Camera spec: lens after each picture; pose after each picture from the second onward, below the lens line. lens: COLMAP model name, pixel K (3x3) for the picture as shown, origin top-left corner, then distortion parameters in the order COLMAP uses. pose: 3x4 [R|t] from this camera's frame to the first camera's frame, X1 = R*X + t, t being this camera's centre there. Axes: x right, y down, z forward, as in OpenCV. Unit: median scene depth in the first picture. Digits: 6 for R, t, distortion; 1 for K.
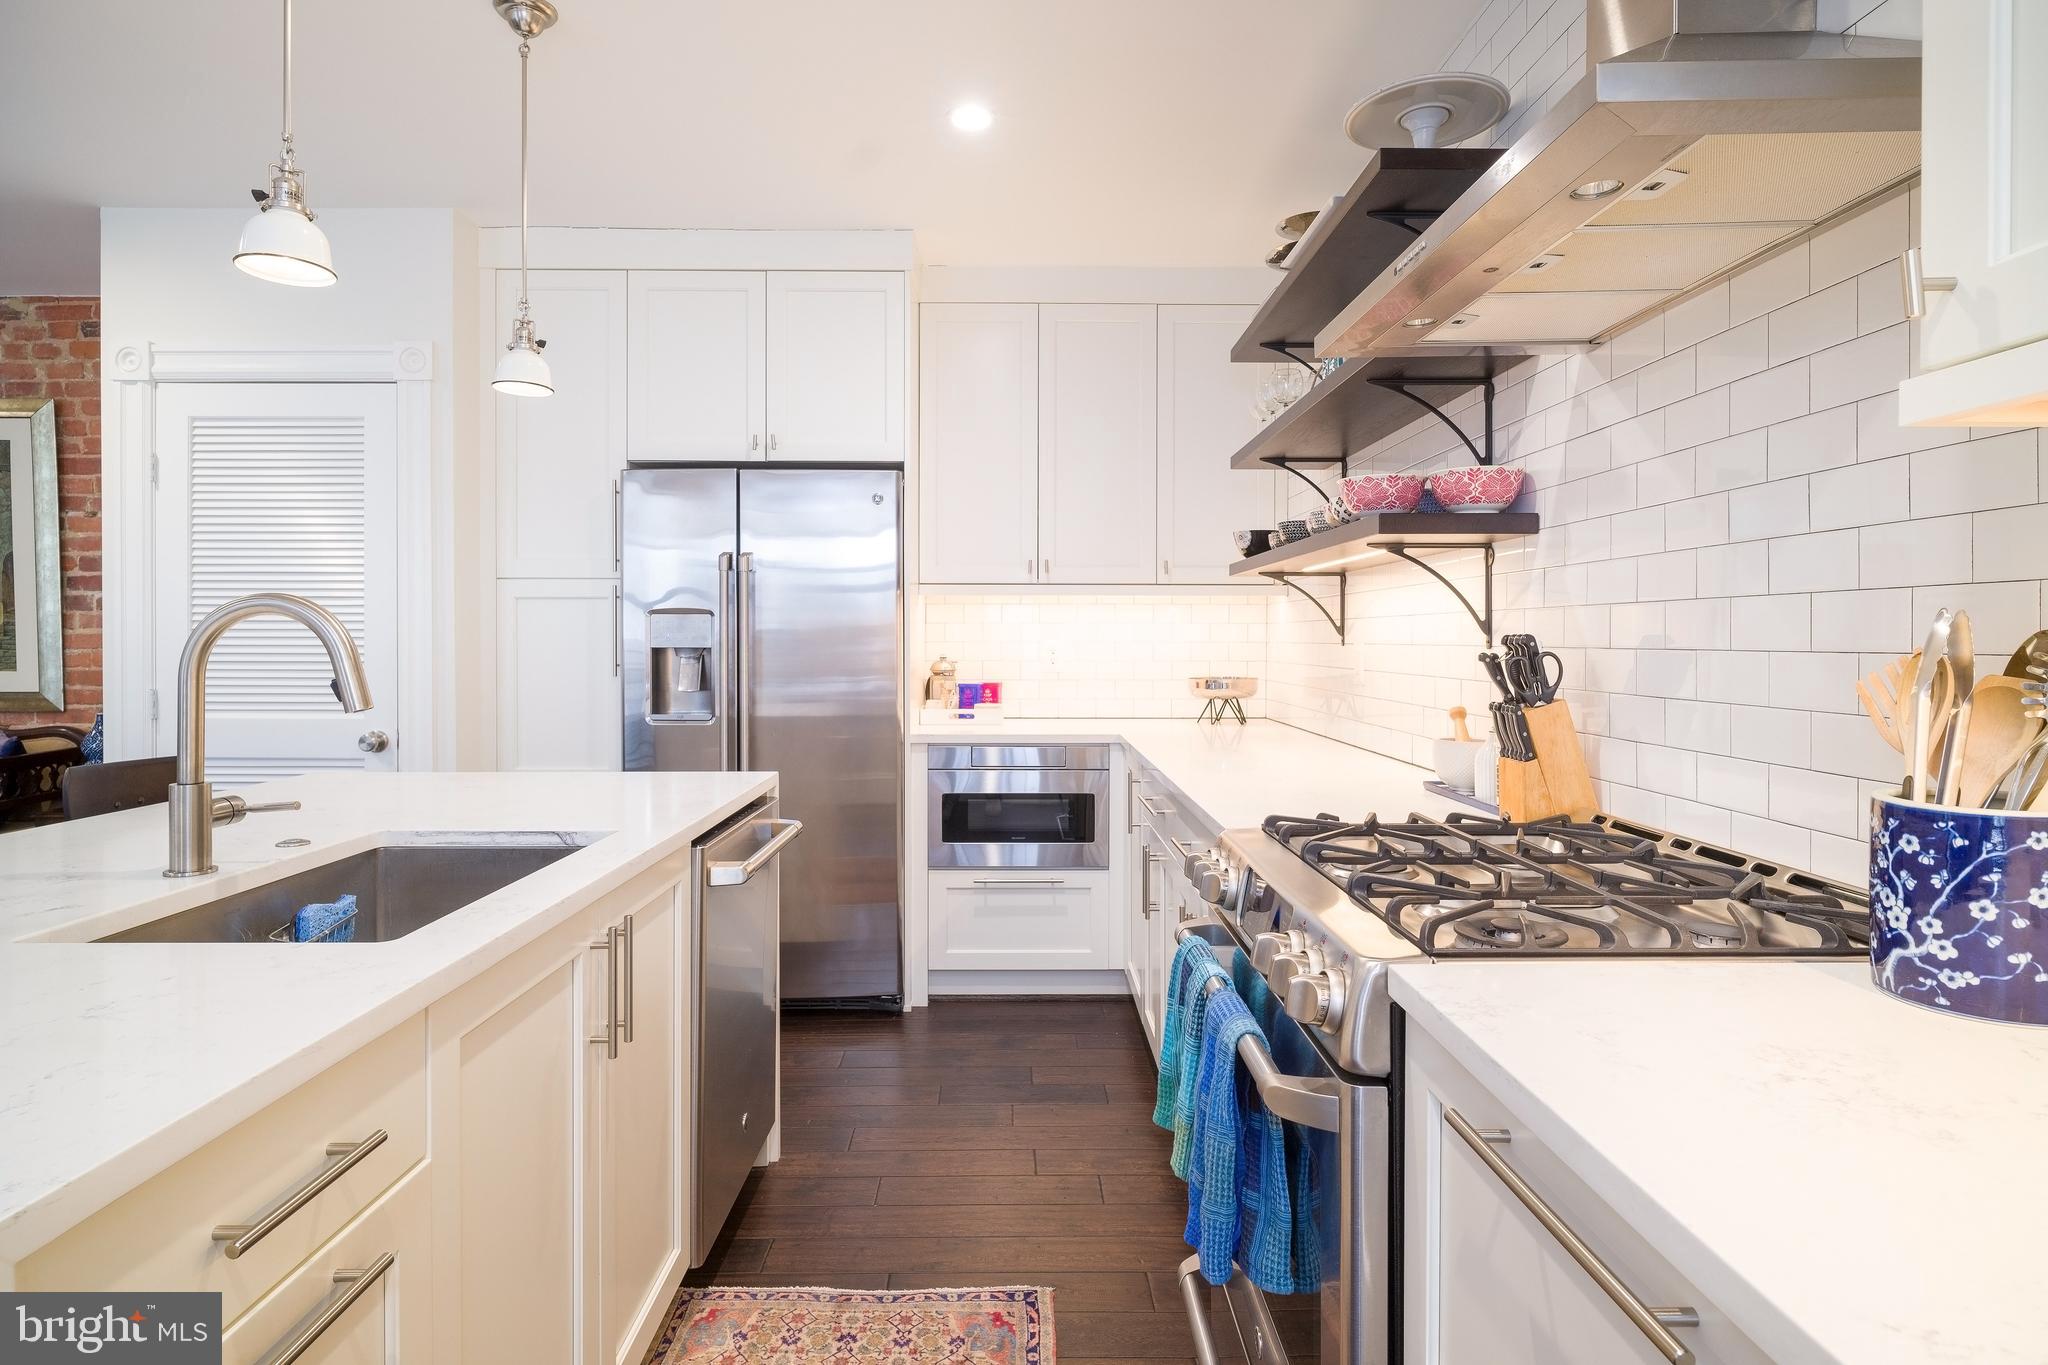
lens RADIAL K [[1082.0, 0, 1003.4], [0, 1082.0, 653.0], [0, 0, 1]] dist [-0.006160, 0.002973]
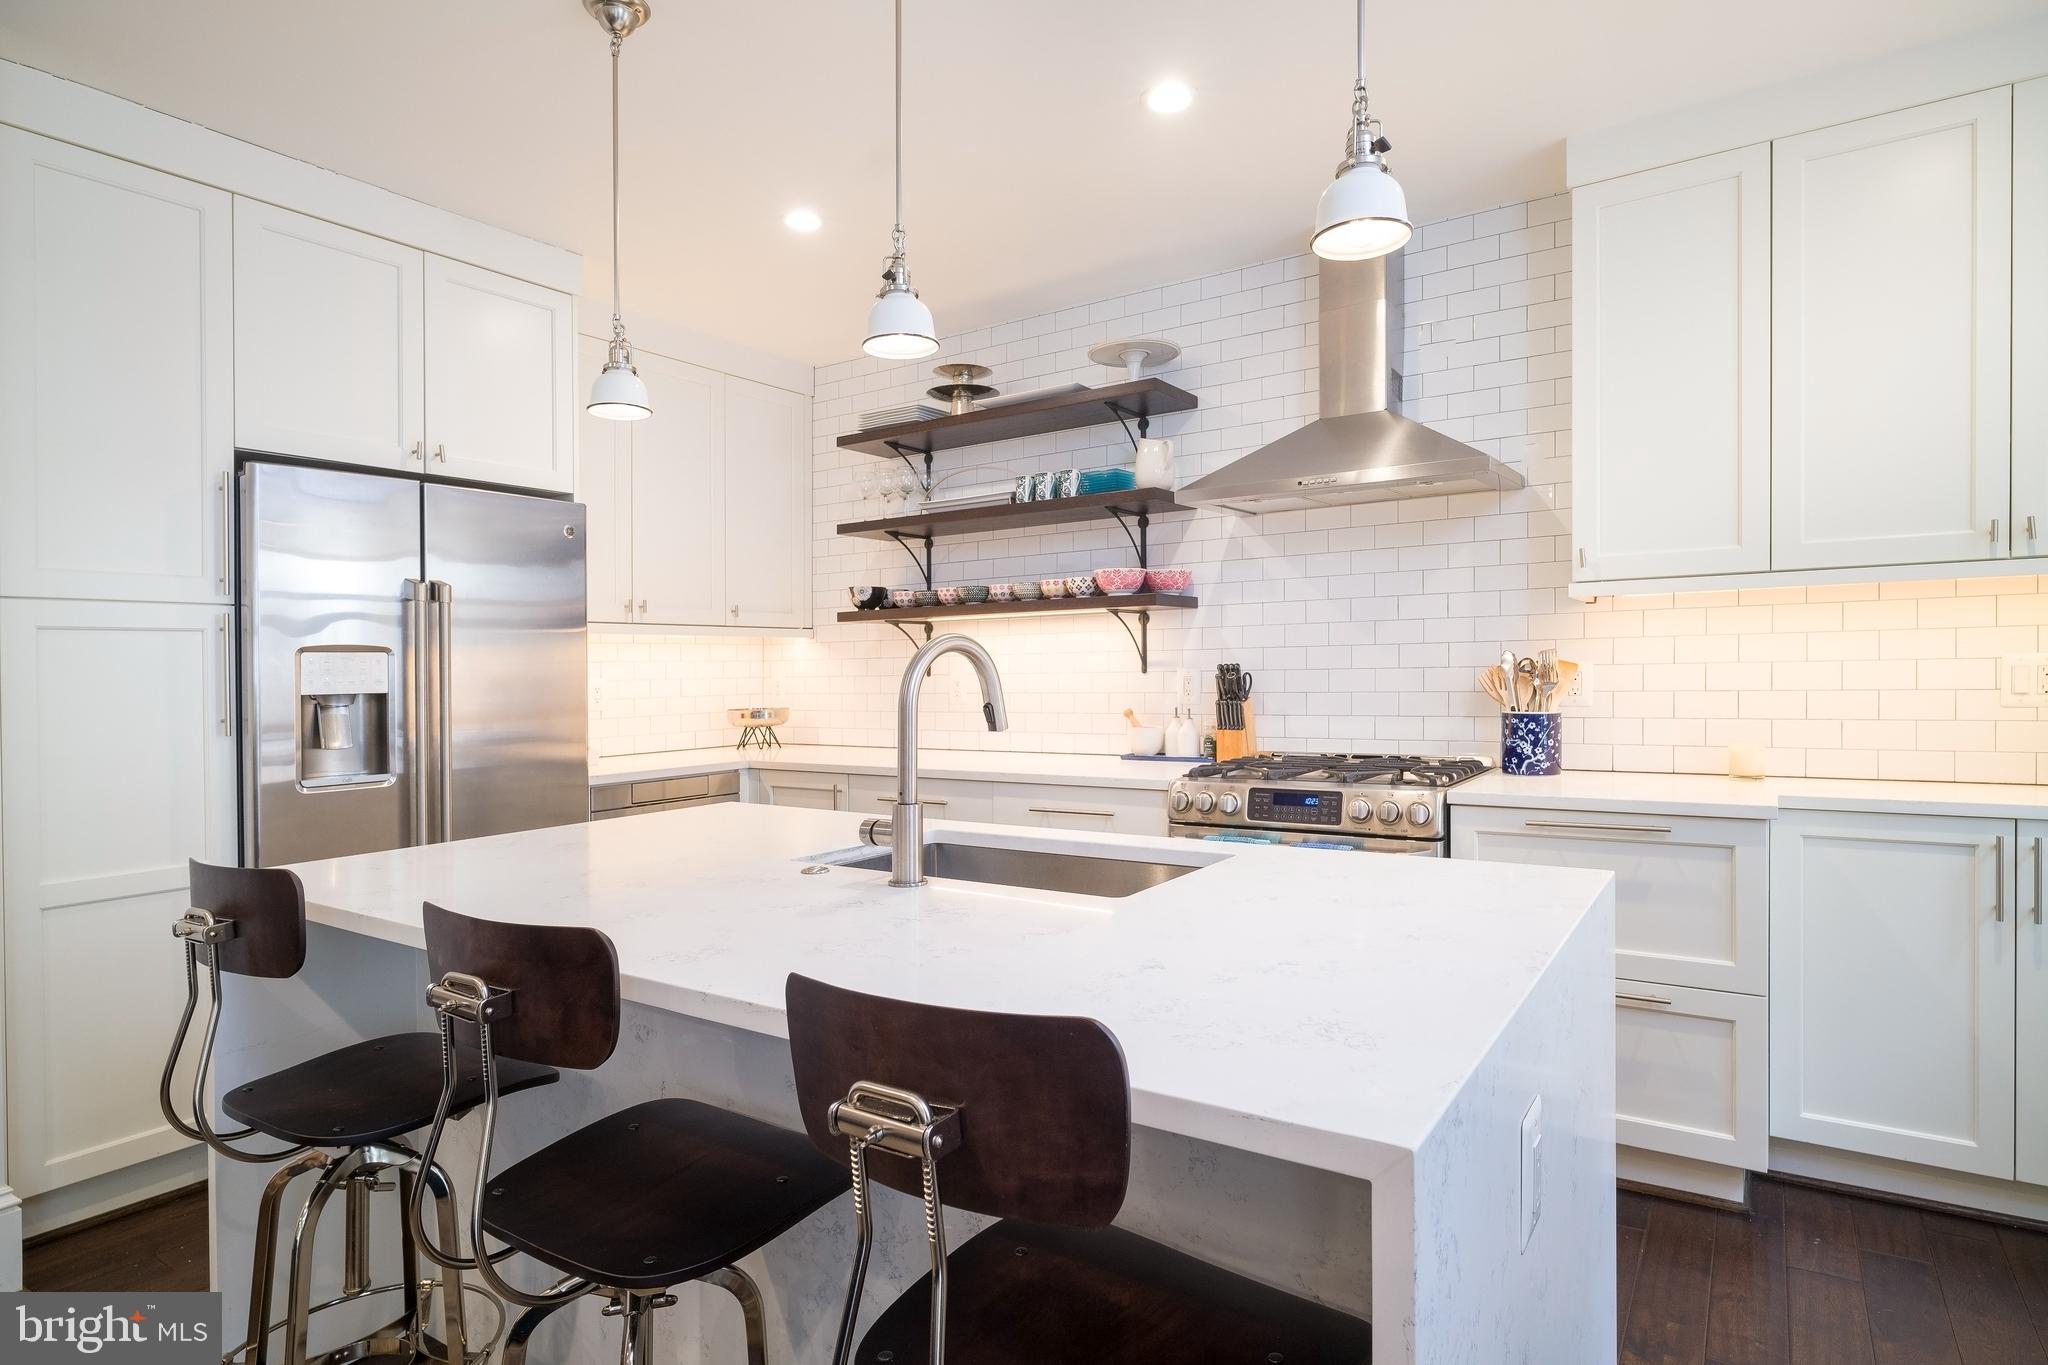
lens RADIAL K [[1082.0, 0, 1078.7], [0, 1082.0, 670.3], [0, 0, 1]] dist [-0.006160, 0.002973]
pose [[0.534885, -0.012421, 0.844834, -0.881900], [0.030051, 0.999539, -0.004331, -0.003433], [-0.844390, 0.027705, 0.535012, 0.149038]]
